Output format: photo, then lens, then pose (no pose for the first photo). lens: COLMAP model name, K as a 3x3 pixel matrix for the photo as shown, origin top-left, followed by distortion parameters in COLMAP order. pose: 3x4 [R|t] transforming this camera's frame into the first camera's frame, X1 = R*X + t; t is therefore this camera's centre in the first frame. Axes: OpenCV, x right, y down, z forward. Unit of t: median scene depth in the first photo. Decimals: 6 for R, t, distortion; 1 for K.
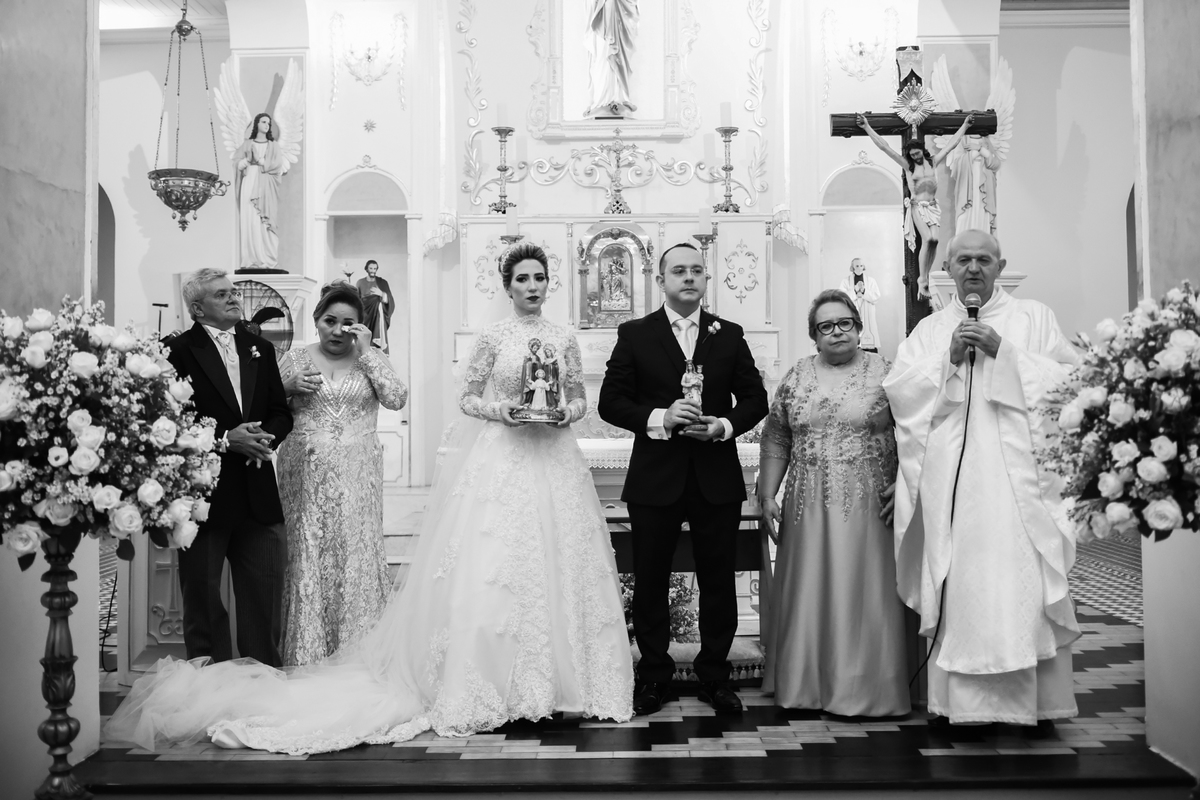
lens RADIAL K [[1226.7, 0, 598.7], [0, 1226.7, 398.2], [0, 0, 1]] dist [0.001638, 0.000000]
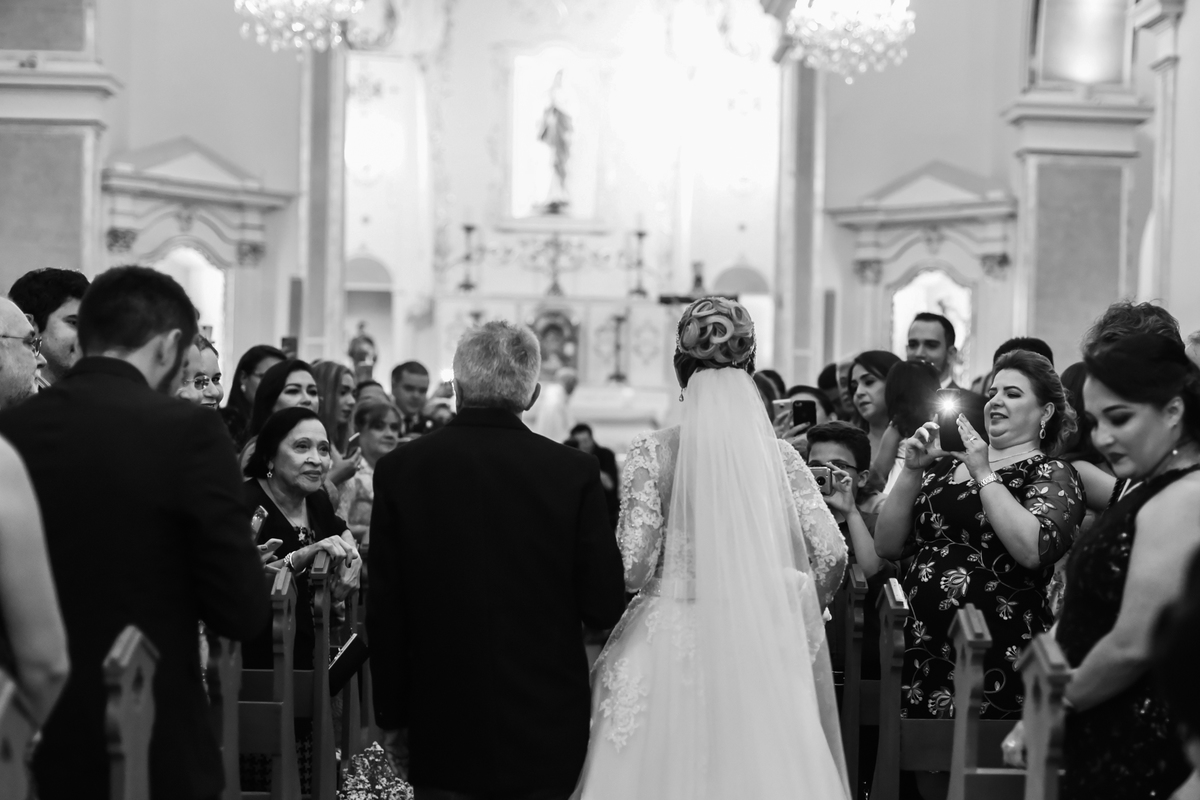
lens RADIAL K [[1729.8, 0, 599.8], [0, 1729.8, 400.9], [0, 0, 1]] dist [0.001124, 0.000000]
pose [[0.997990, 0.034219, 0.053347, -0.029235], [-0.032239, 0.998775, -0.037538, 0.028622], [-0.054566, 0.035743, 0.997870, -0.778195]]
